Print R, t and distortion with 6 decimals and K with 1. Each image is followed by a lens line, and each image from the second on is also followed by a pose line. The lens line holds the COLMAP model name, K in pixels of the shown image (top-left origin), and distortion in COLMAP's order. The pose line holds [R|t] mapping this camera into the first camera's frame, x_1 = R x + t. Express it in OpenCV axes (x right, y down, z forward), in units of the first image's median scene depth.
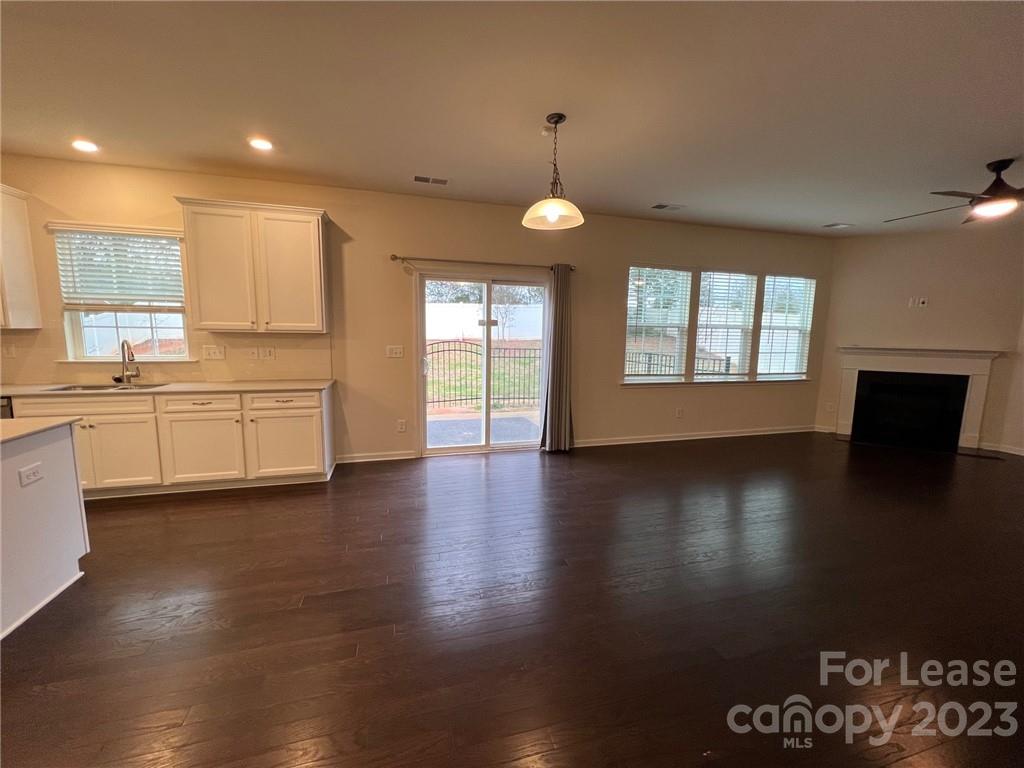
lens RADIAL K [[410.5, 0, 513.4], [0, 410.5, 381.2], [0, 0, 1]] dist [0.000857, -0.000042]
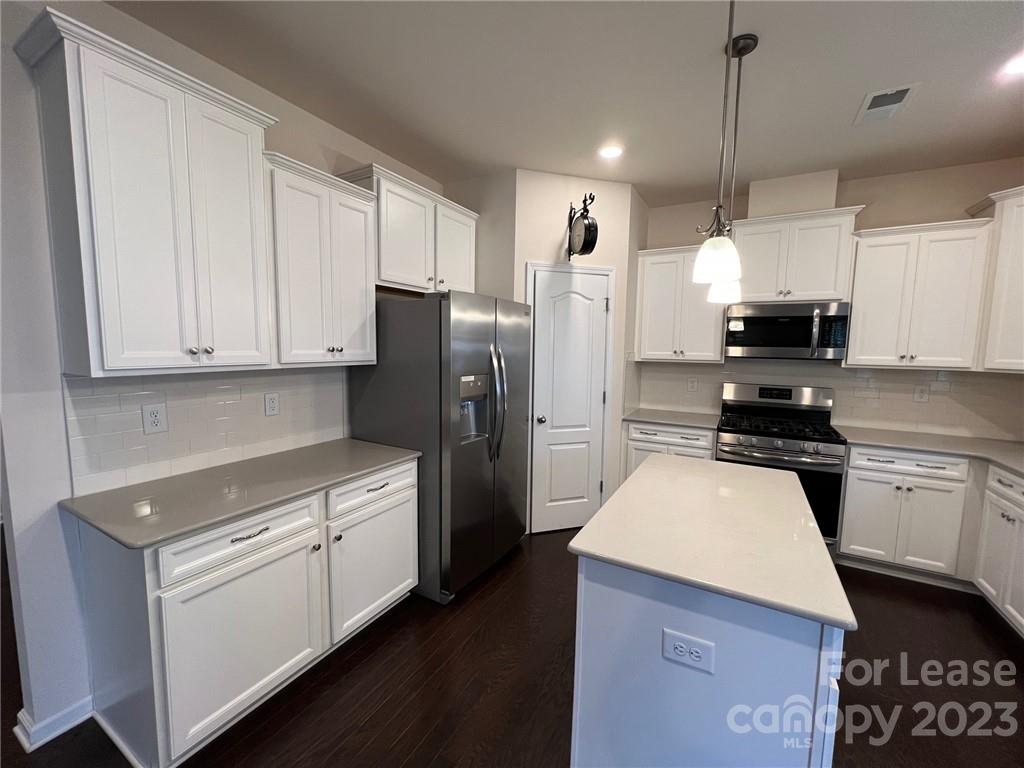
lens RADIAL K [[410.5, 0, 515.0], [0, 410.5, 384.9], [0, 0, 1]] dist [0.000857, -0.000042]
pose [[-0.712034, 0.043951, -0.700768, -0.350472], [-0.108293, 0.979223, 0.171448, -0.107555], [0.693743, 0.197965, -0.692481, 0.635990]]
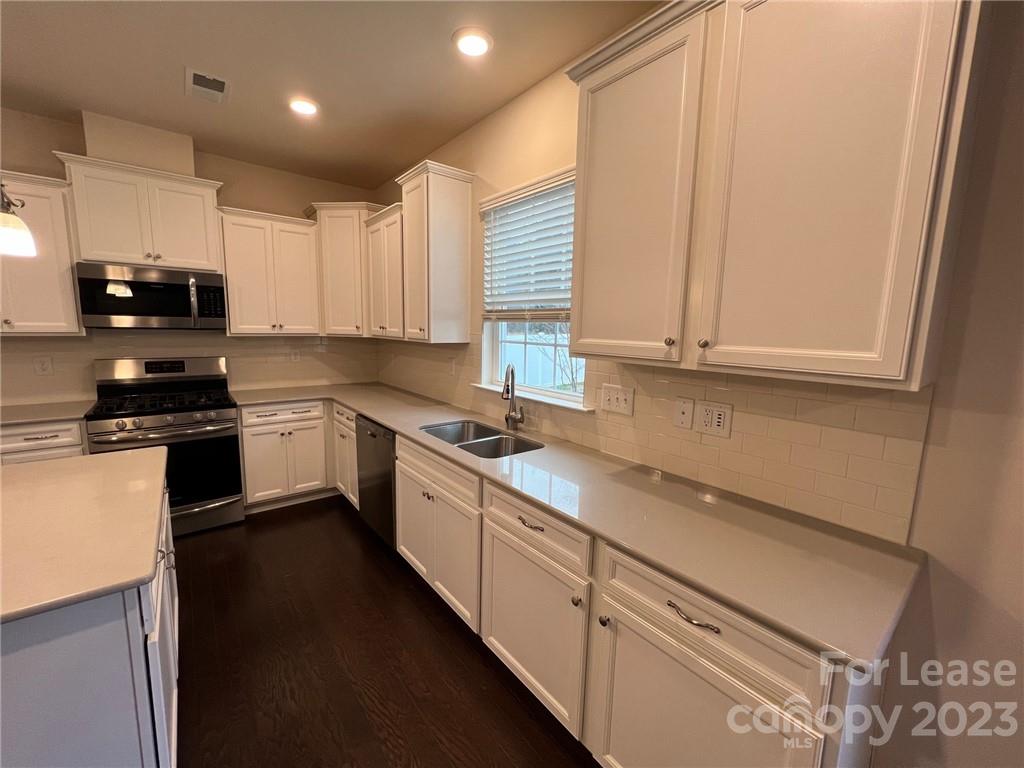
lens RADIAL K [[410.5, 0, 511.9], [0, 410.5, 383.4], [0, 0, 1]] dist [0.000857, -0.000042]
pose [[0.383359, 0.121150, -0.915619, -0.350022], [-0.126643, 0.988891, 0.077821, -0.117295], [0.914876, 0.086123, 0.394443, 0.731134]]
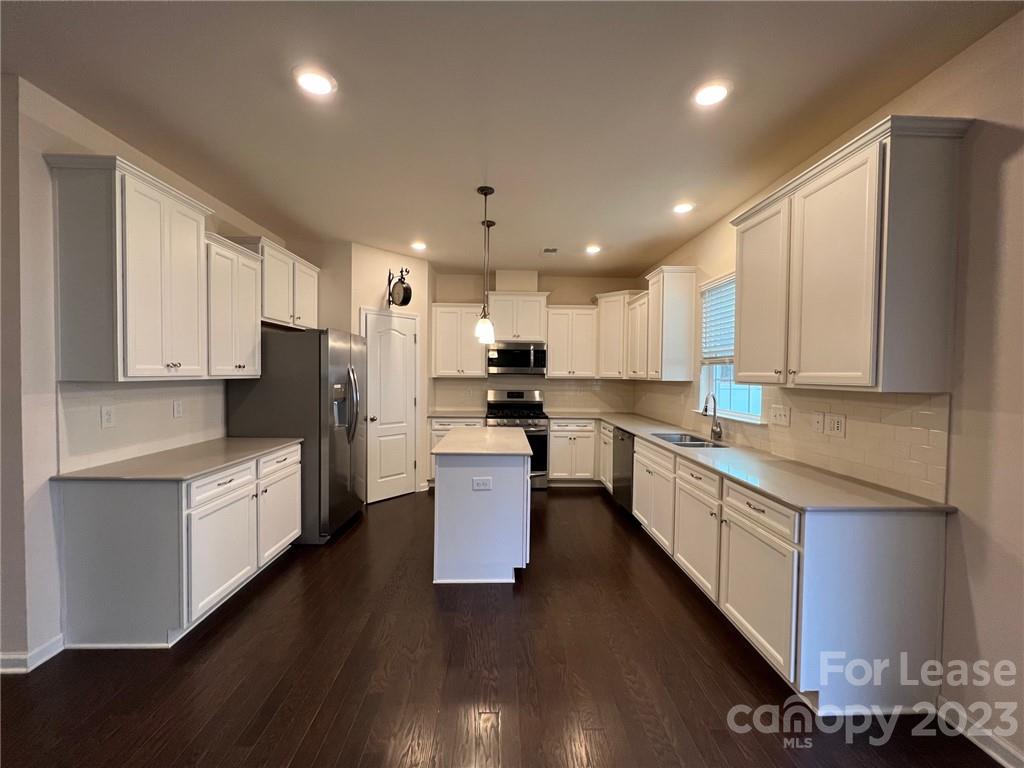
lens RADIAL K [[407.9, 0, 510.4], [0, 407.9, 383.5], [0, 0, 1]] dist [-0.004559, -0.000290]
pose [[-0.256090, 0.007583, -0.966623, 0.069081], [-0.129459, 0.990692, 0.042069, -0.098680], [0.957945, 0.135912, -0.252725, 0.768234]]
